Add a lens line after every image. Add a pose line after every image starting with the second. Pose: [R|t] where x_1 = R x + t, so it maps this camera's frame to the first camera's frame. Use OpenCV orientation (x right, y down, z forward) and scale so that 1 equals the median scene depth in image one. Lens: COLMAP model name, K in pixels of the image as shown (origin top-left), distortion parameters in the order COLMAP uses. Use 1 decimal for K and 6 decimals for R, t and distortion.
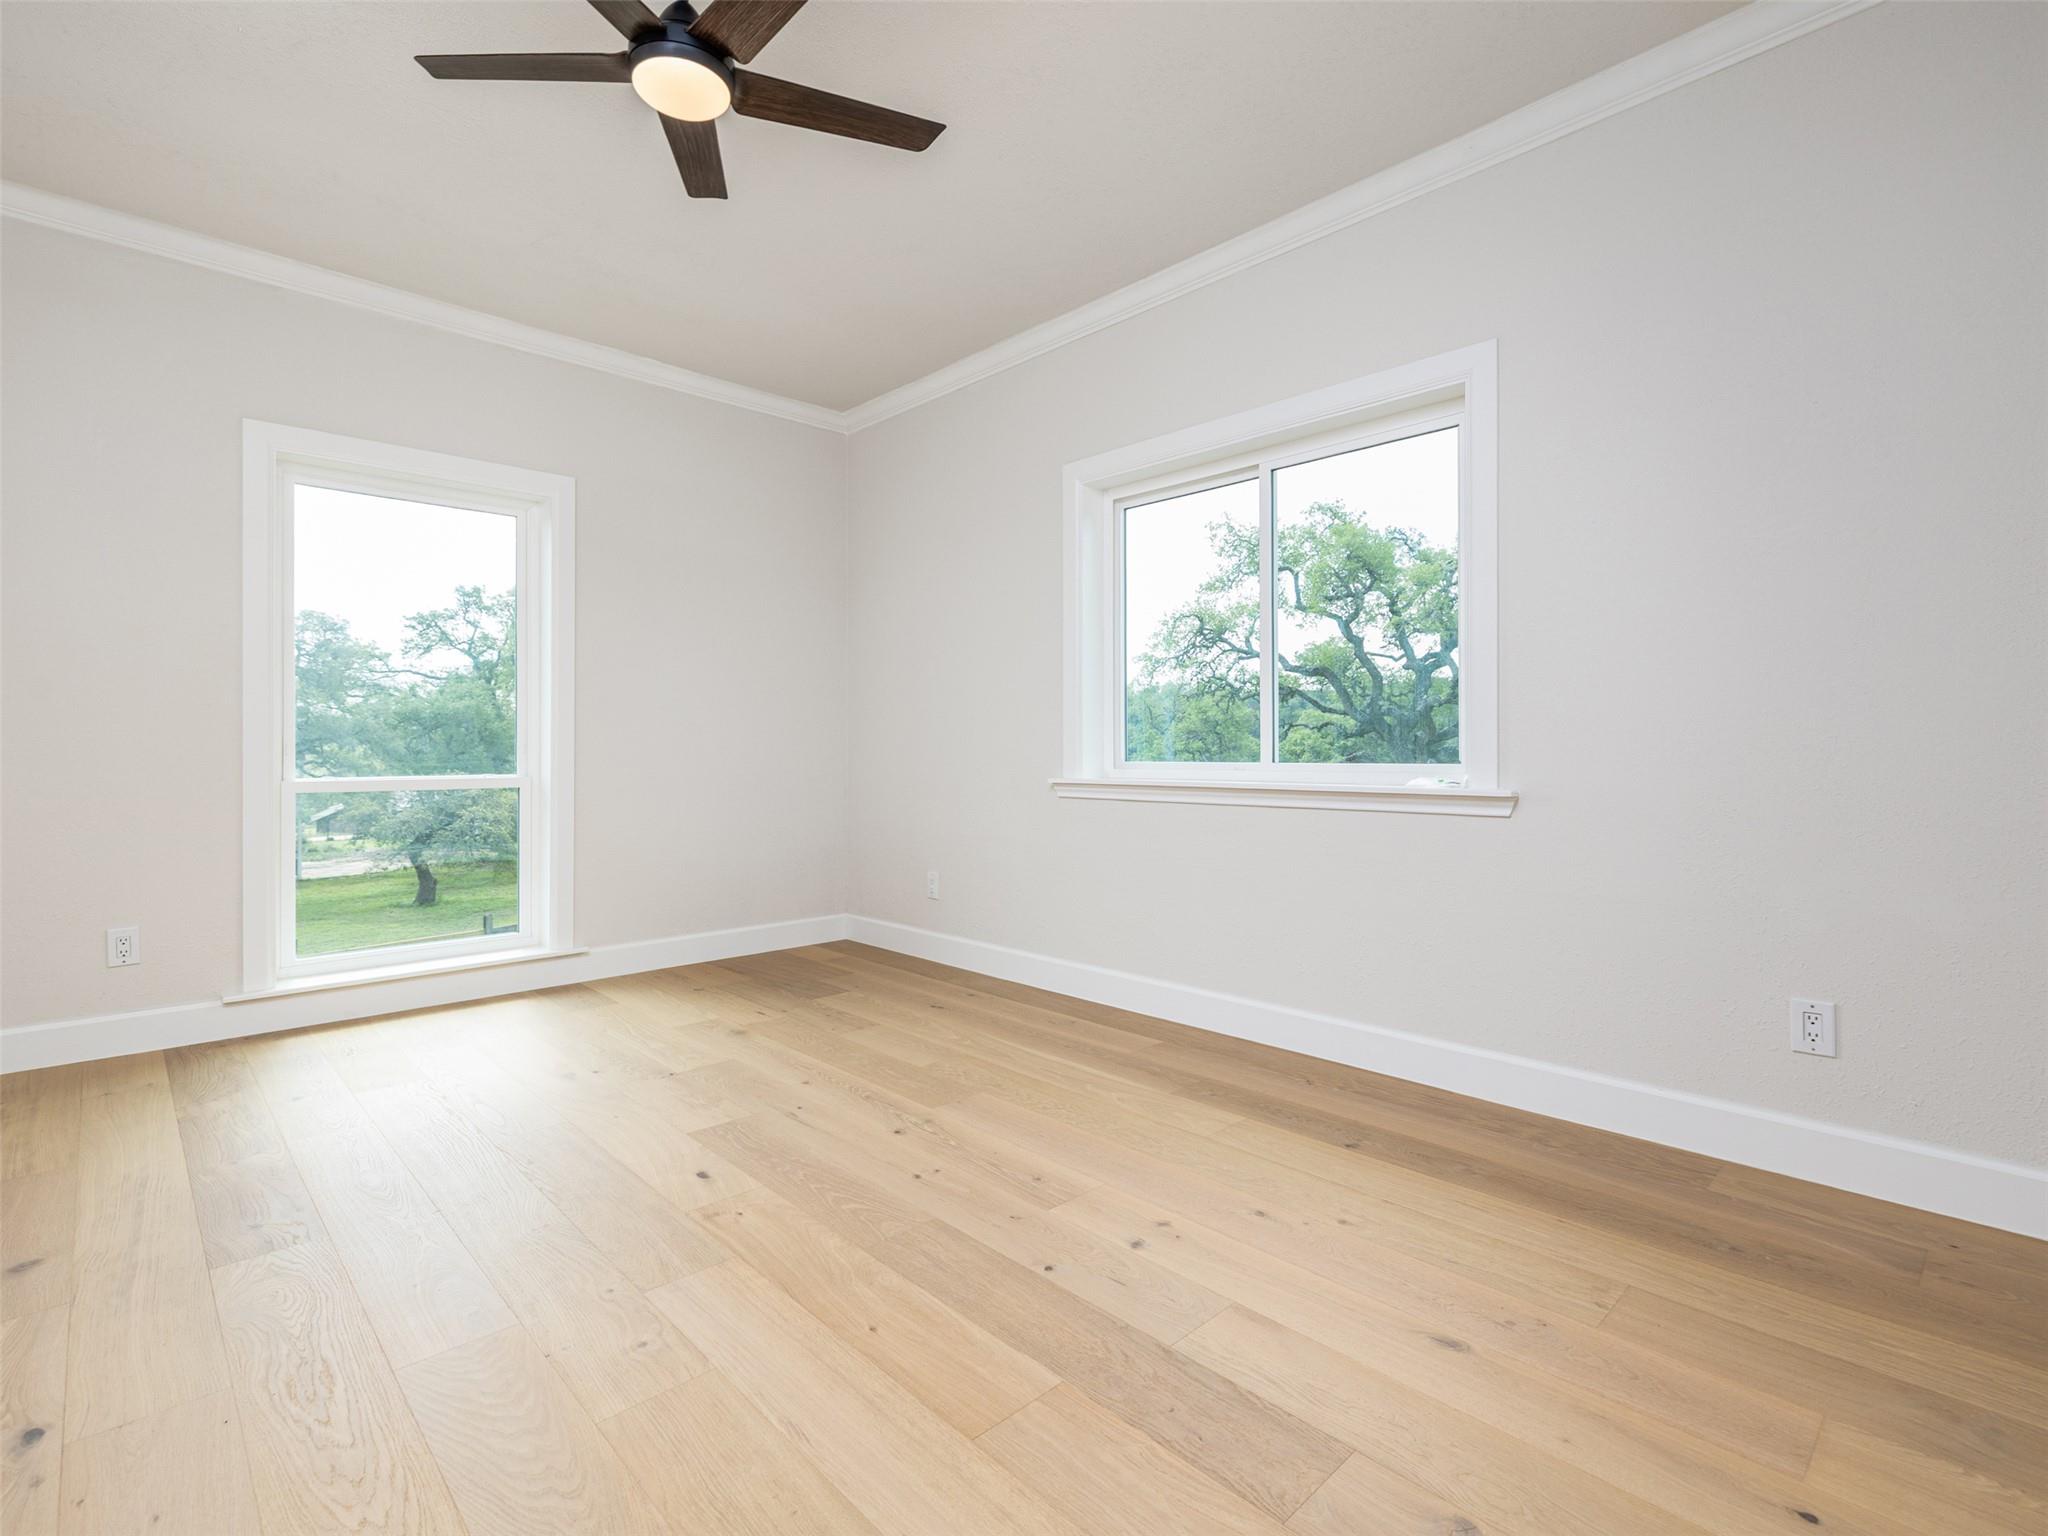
lens RADIAL K [[973.8, 0, 1024.0], [0, 973.8, 768.0], [0, 0, 1]] dist [-0.000979, -0.000508]
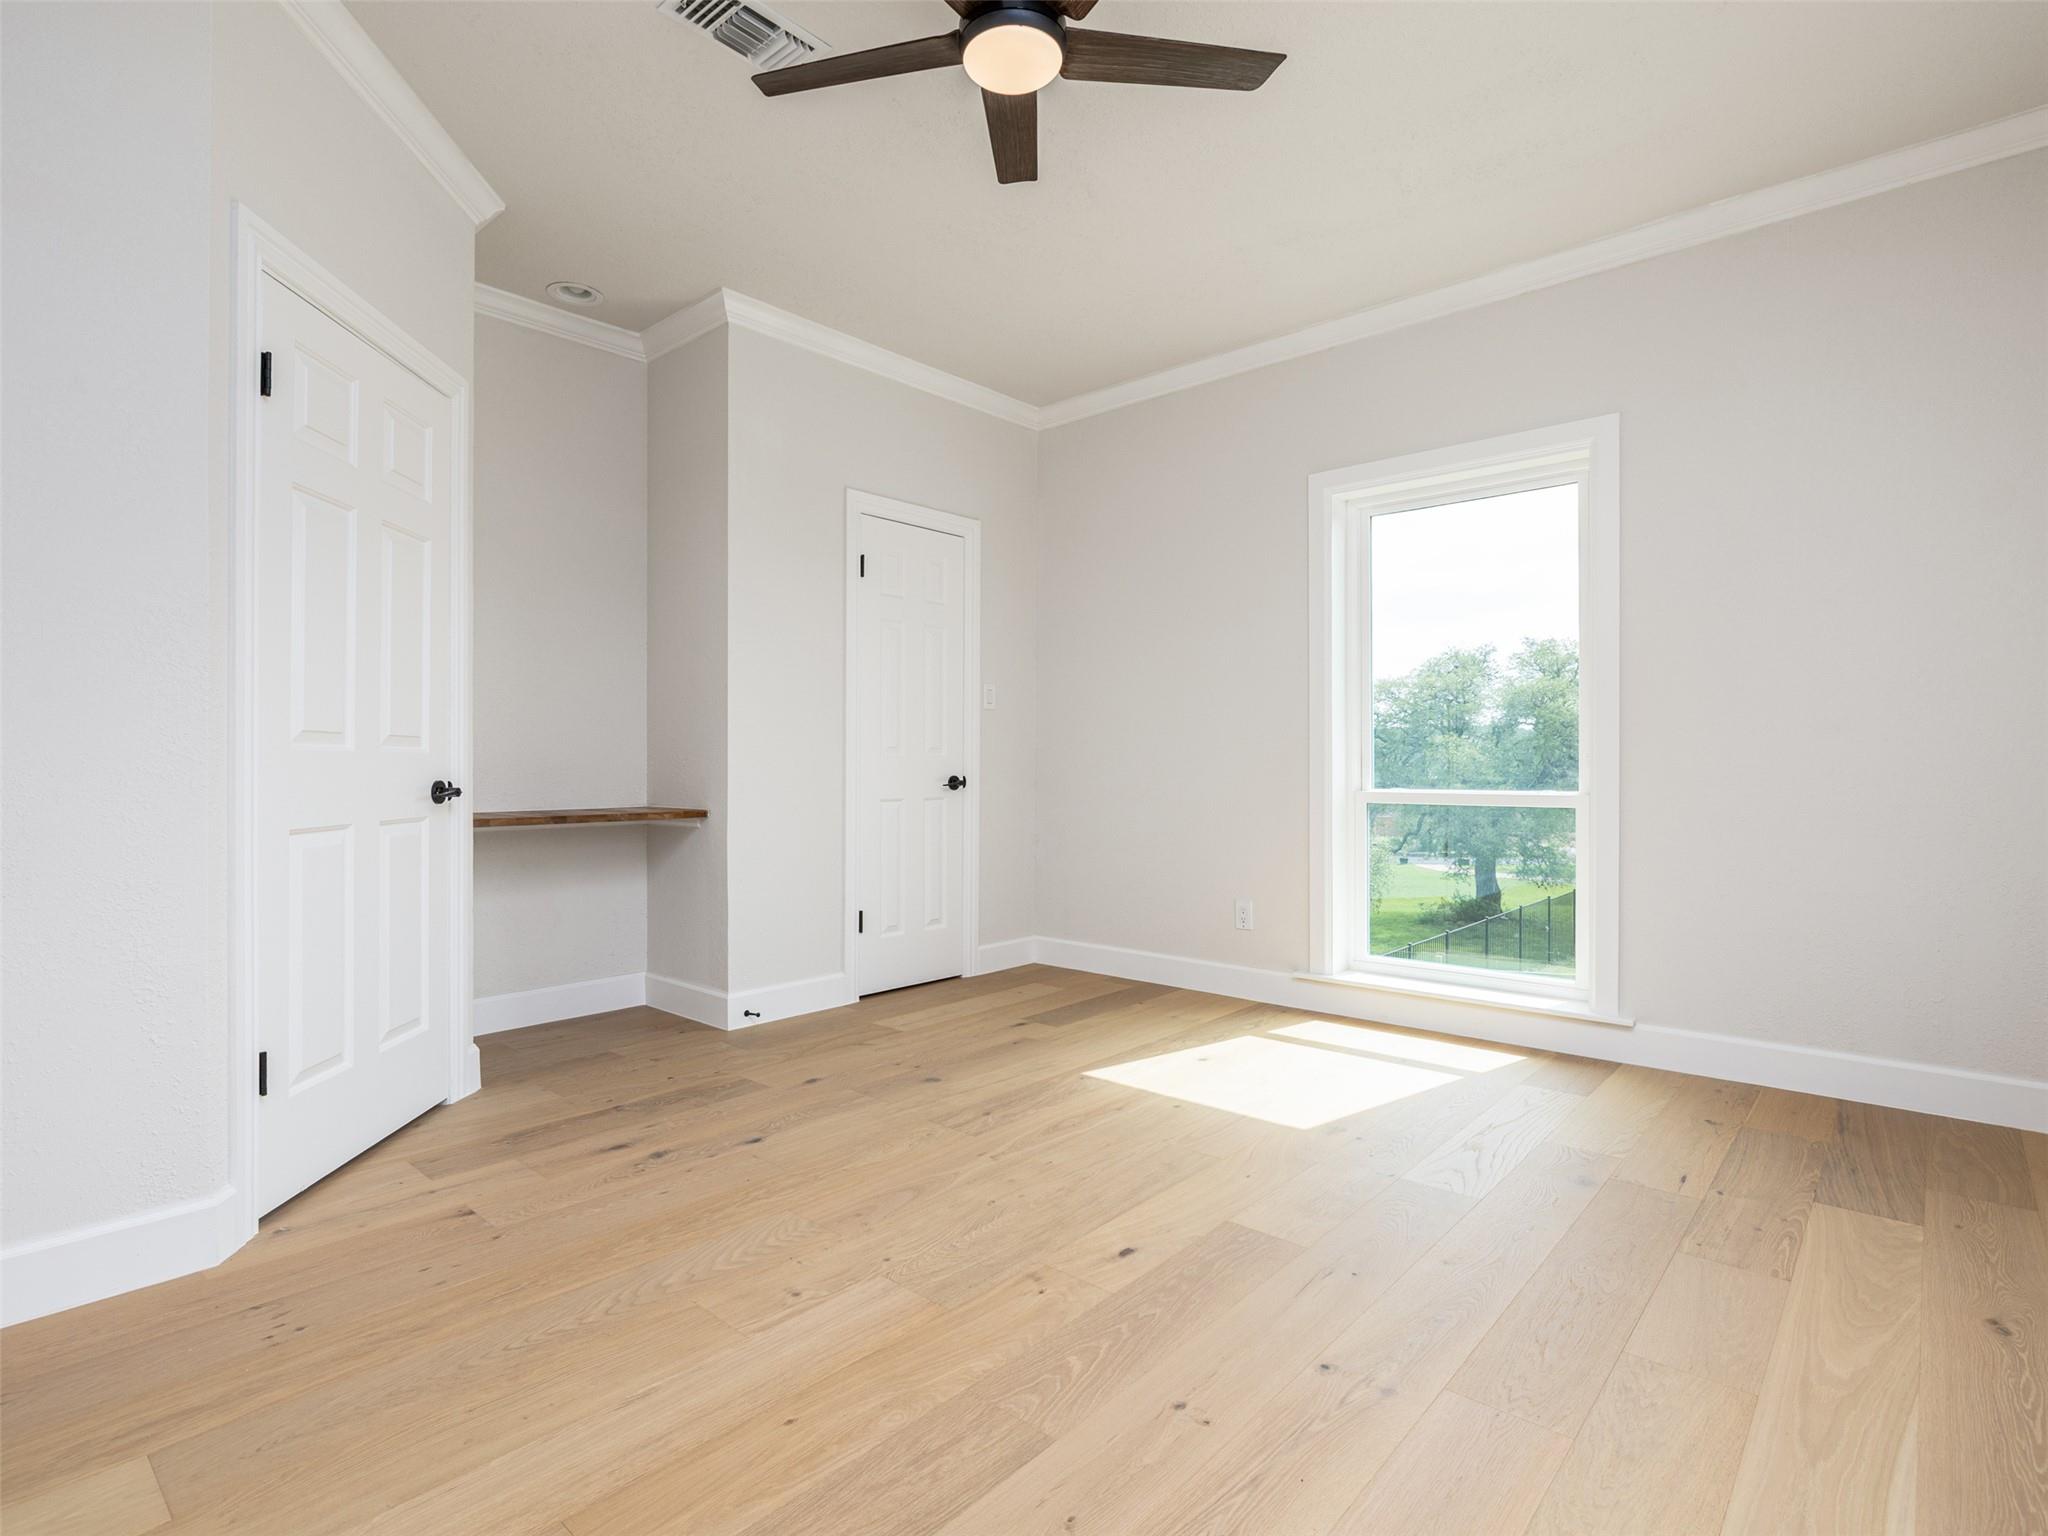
lens RADIAL K [[1030.2, 0, 1024.0], [0, 1030.2, 768.0], [0, 0, 1]] dist [-0.000030, -0.000577]
pose [[0.077041, 0.004751, -0.997017, 0.629804], [-0.015562, 0.999873, 0.003562, -0.017739], [0.996906, 0.015241, 0.077105, 0.903573]]
